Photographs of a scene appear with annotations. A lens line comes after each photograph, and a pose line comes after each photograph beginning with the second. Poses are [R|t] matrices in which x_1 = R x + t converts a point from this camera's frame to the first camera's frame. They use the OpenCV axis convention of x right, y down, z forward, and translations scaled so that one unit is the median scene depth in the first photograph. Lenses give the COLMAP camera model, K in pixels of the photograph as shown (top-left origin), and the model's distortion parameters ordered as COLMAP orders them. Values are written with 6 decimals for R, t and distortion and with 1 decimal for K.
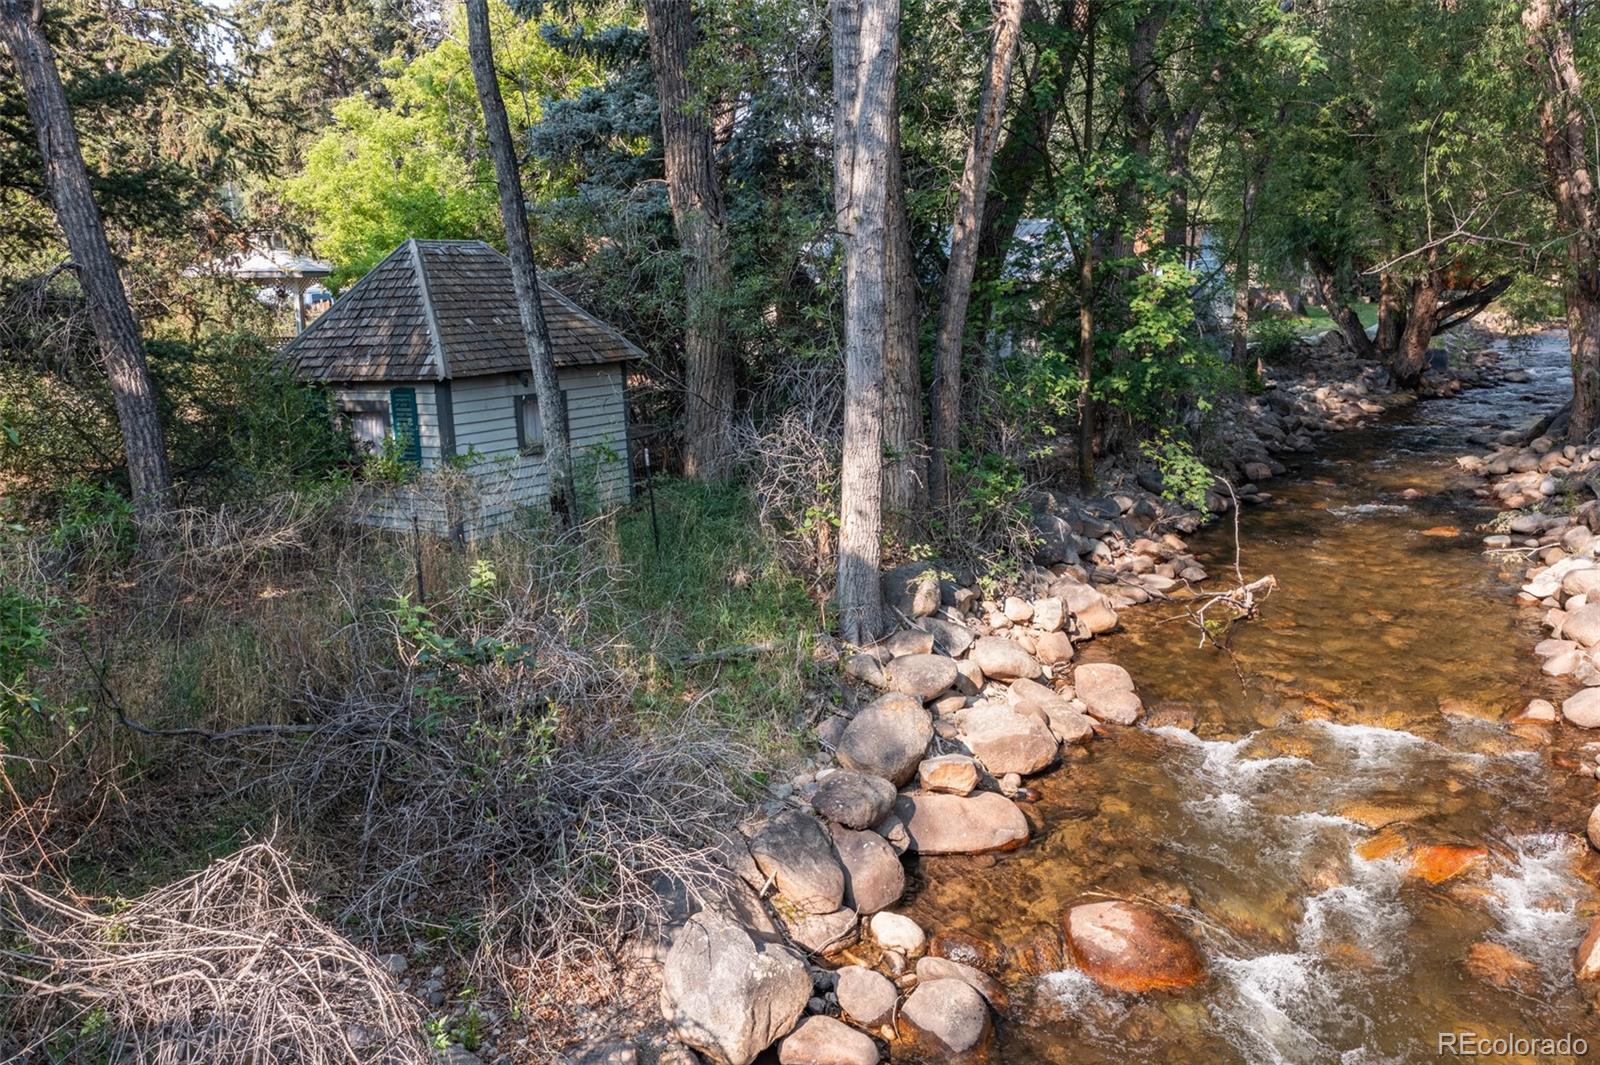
lens RADIAL K [[1269.8, 0, 778.7], [0, 1269.8, 503.5], [0, 0, 1]] dist [0.012076, 0.011114]
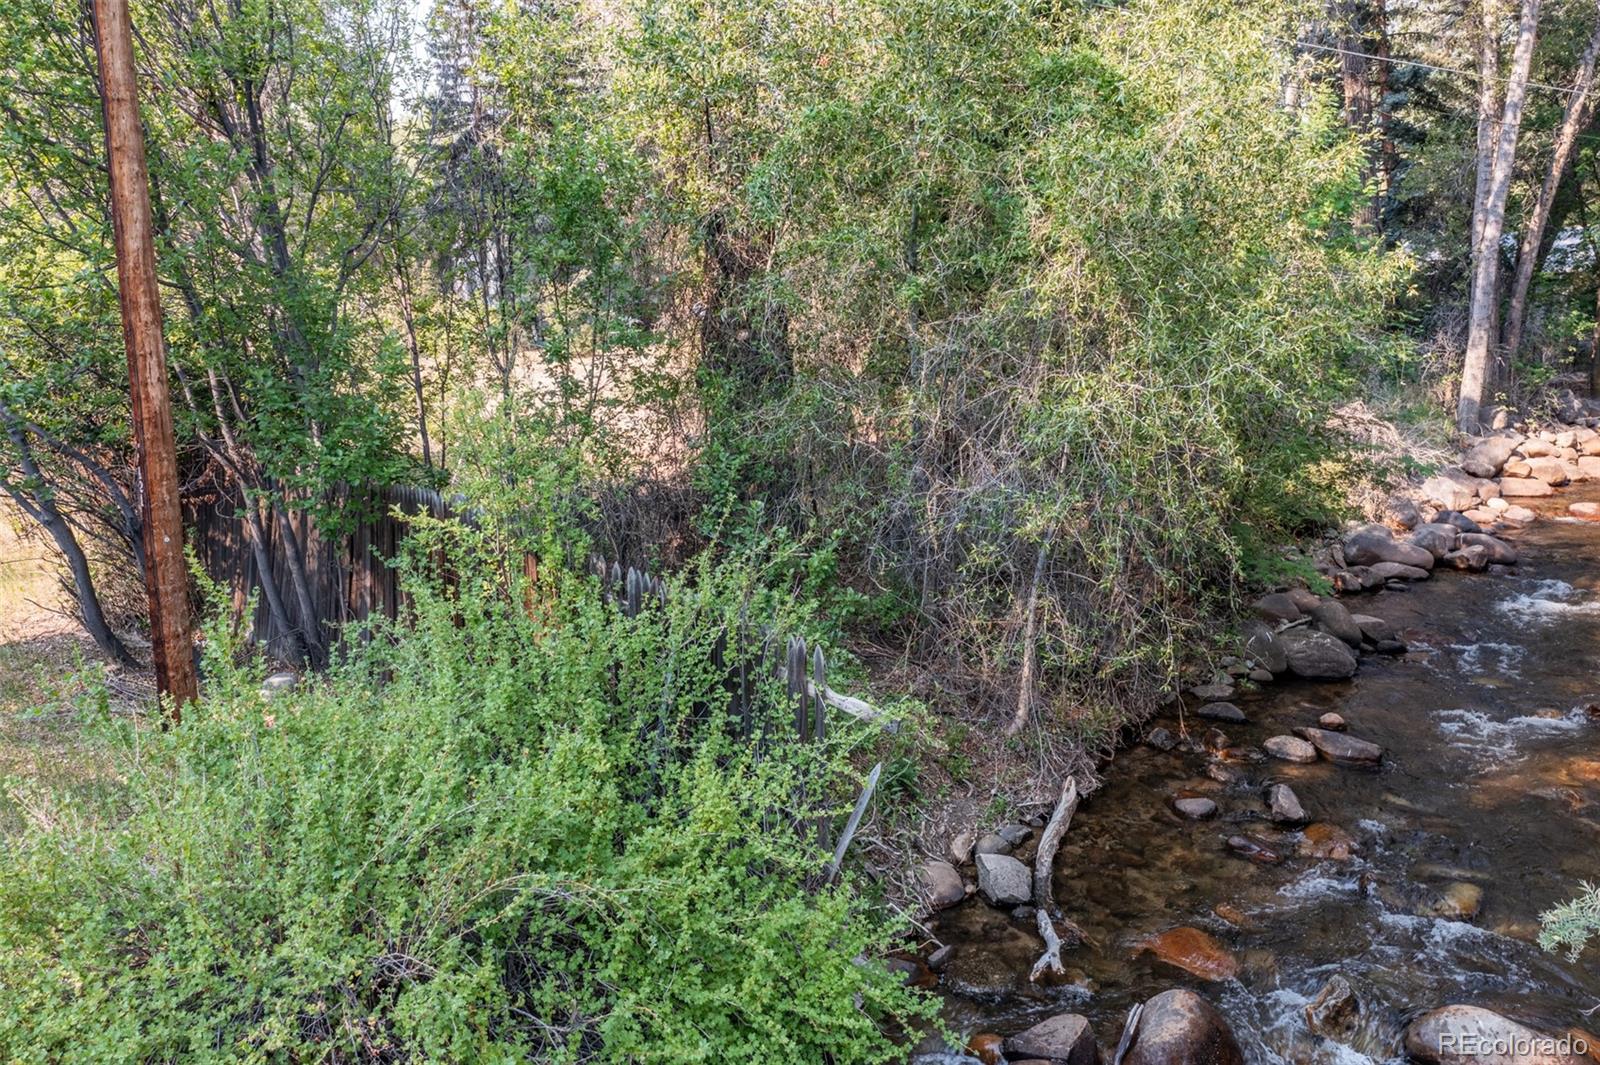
lens RADIAL K [[1279.4, 0, 800.0], [0, 1279.4, 532.5], [0, 0, 1]] dist [0.016345, 0.010428]
pose [[0.946867, 0.058608, -0.316240, -0.303560], [-0.051127, 0.998182, 0.031908, 0.251842], [0.317535, -0.014044, 0.948143, -1.428546]]
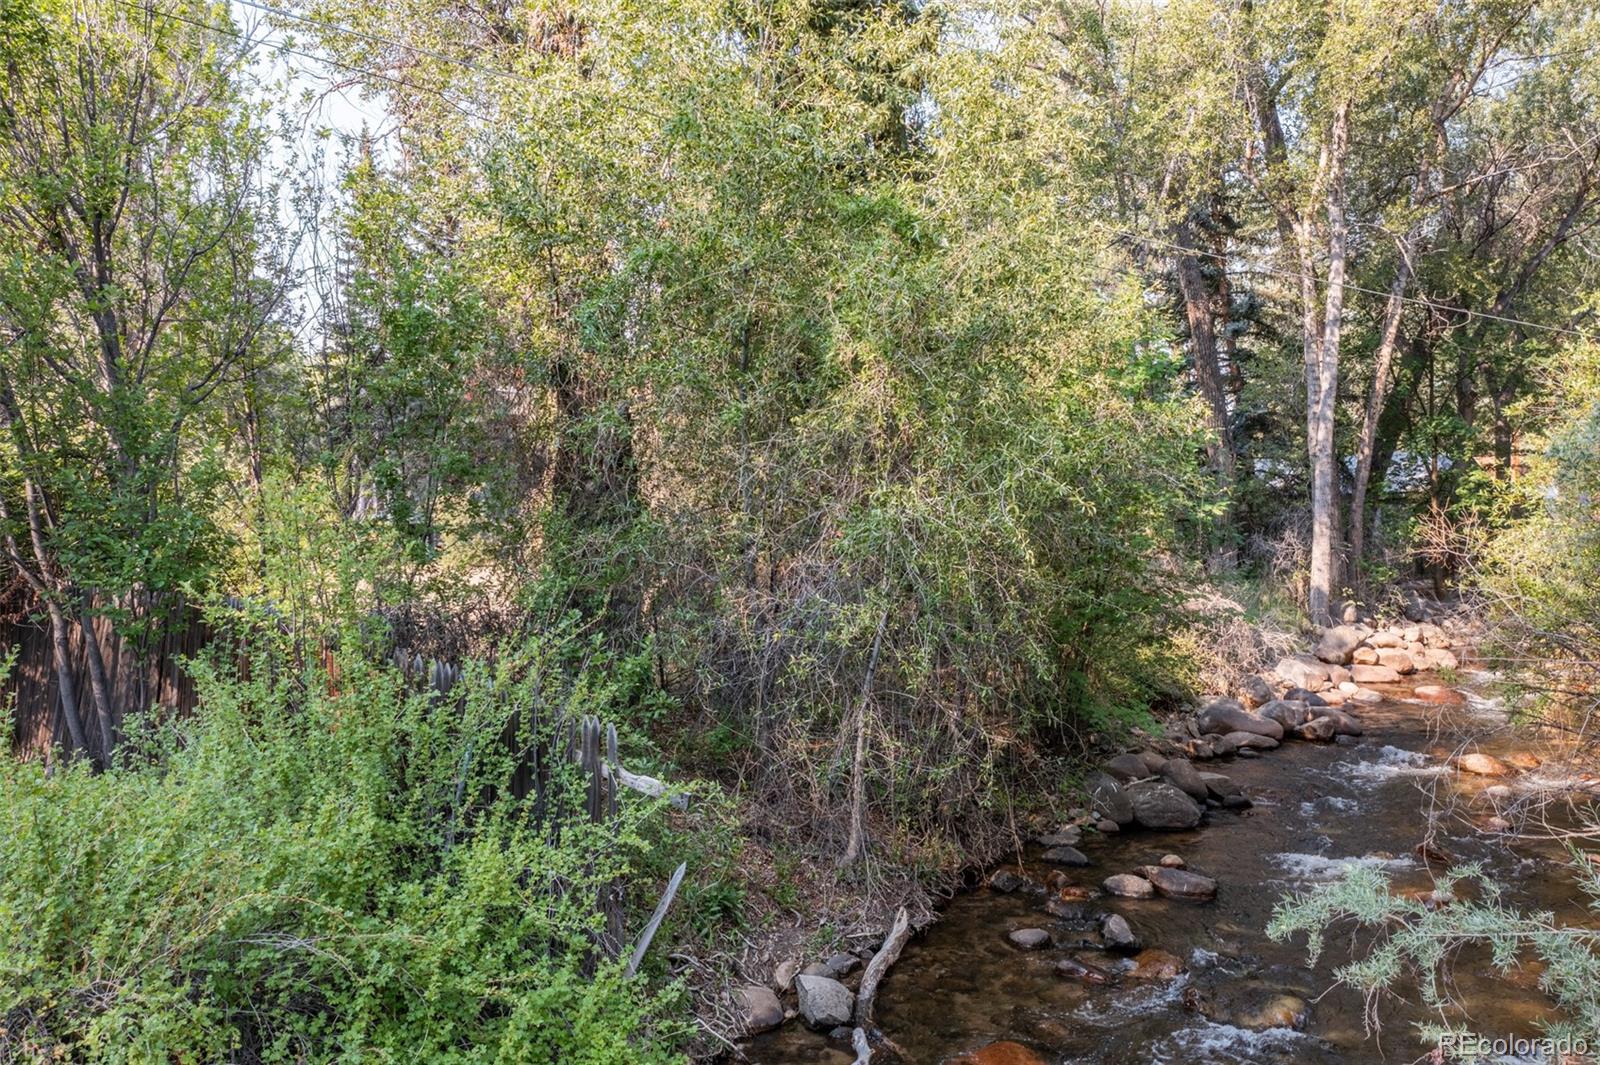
lens RADIAL K [[1279.4, 0, 800.0], [0, 1279.4, 532.5], [0, 0, 1]] dist [0.016345, 0.010428]
pose [[0.966488, 0.004422, -0.256675, -0.239453], [-0.046476, 0.986343, -0.158009, 0.331949], [0.252471, 0.164643, 0.953494, -1.419119]]
